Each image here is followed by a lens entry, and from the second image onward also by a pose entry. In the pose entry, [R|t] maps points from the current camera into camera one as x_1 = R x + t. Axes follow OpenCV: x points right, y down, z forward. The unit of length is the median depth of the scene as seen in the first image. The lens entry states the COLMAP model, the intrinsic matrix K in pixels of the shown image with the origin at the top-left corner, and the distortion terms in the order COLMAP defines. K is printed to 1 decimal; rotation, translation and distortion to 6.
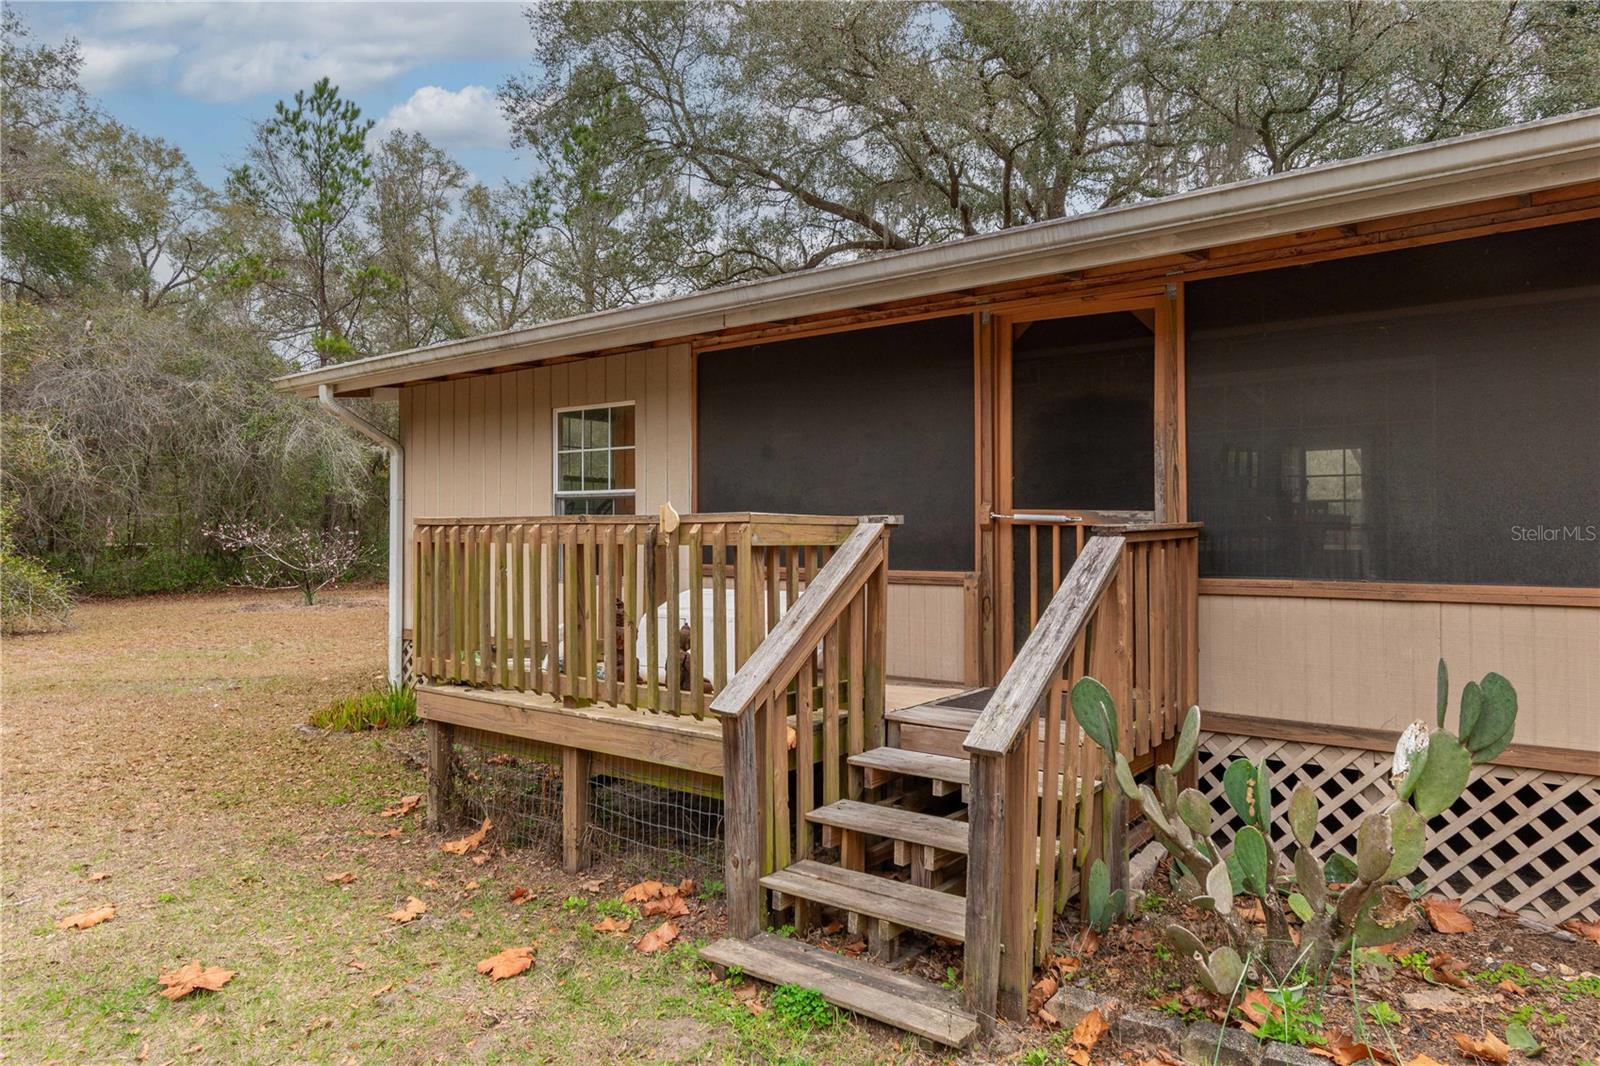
lens RADIAL K [[1004.4, 0, 801.1], [0, 1004.4, 520.4], [0, 0, 1]] dist [-0.001991, 0.003758]
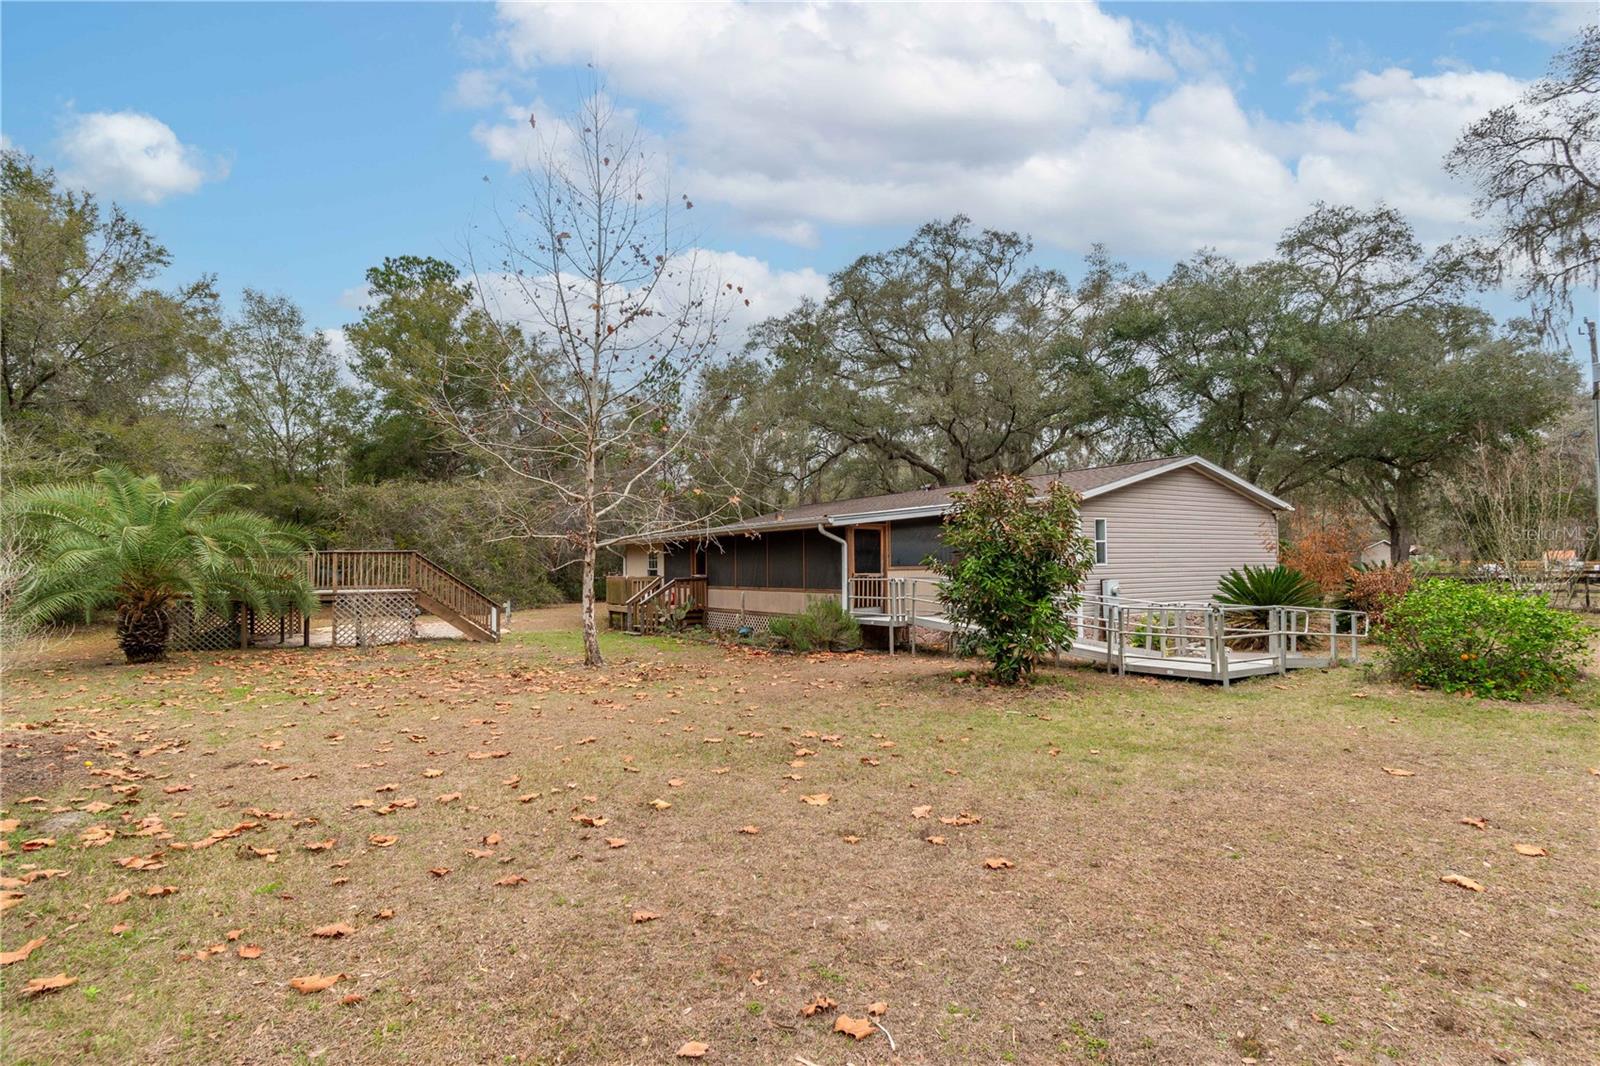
lens RADIAL K [[813.6, 0, 807.4], [0, 813.6, 543.2], [0, 0, 1]] dist [0.007776, -0.000144]
pose [[0.939807, -0.022507, -0.340964, 0.481041], [0.018216, 0.999709, -0.015783, -0.021063], [0.341220, 0.008622, 0.939944, -0.631653]]
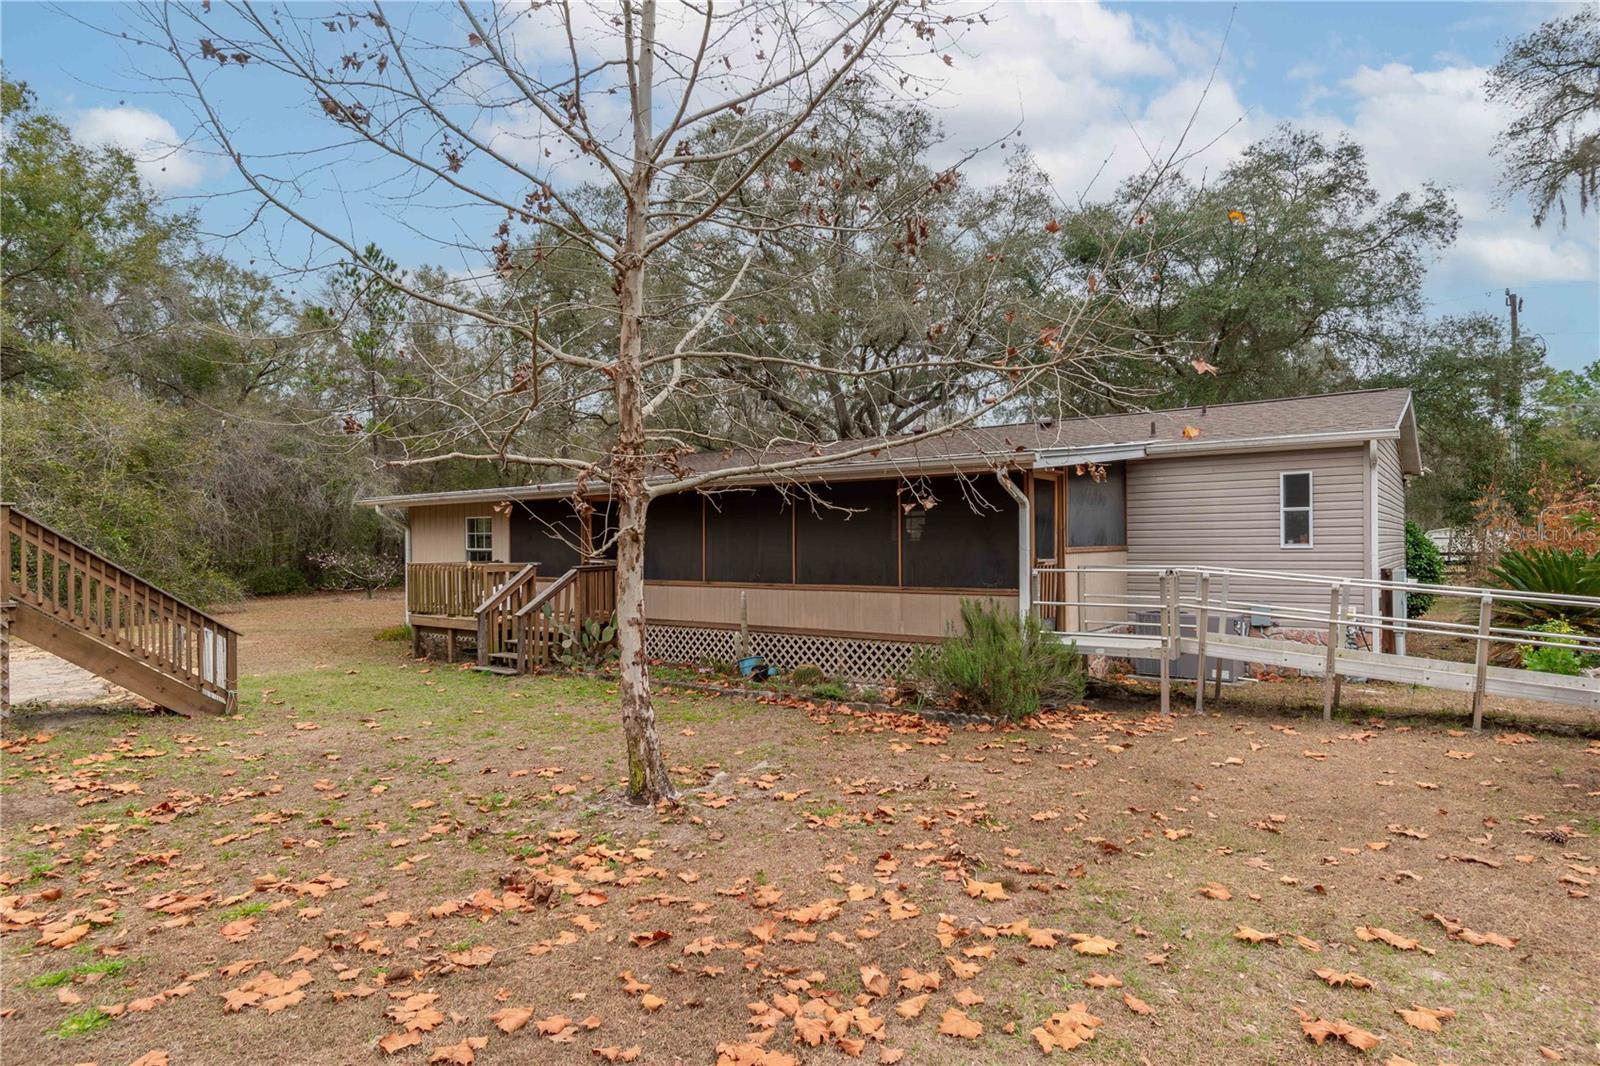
lens RADIAL K [[885.3, 0, 802.7], [0, 885.3, 544.2], [0, 0, 1]] dist [0.005186, -0.001557]
pose [[0.999954, -0.007726, 0.005686, 0.178061], [0.007640, 0.999860, 0.014894, -0.019632], [-0.005800, -0.014850, 0.999873, -0.379640]]
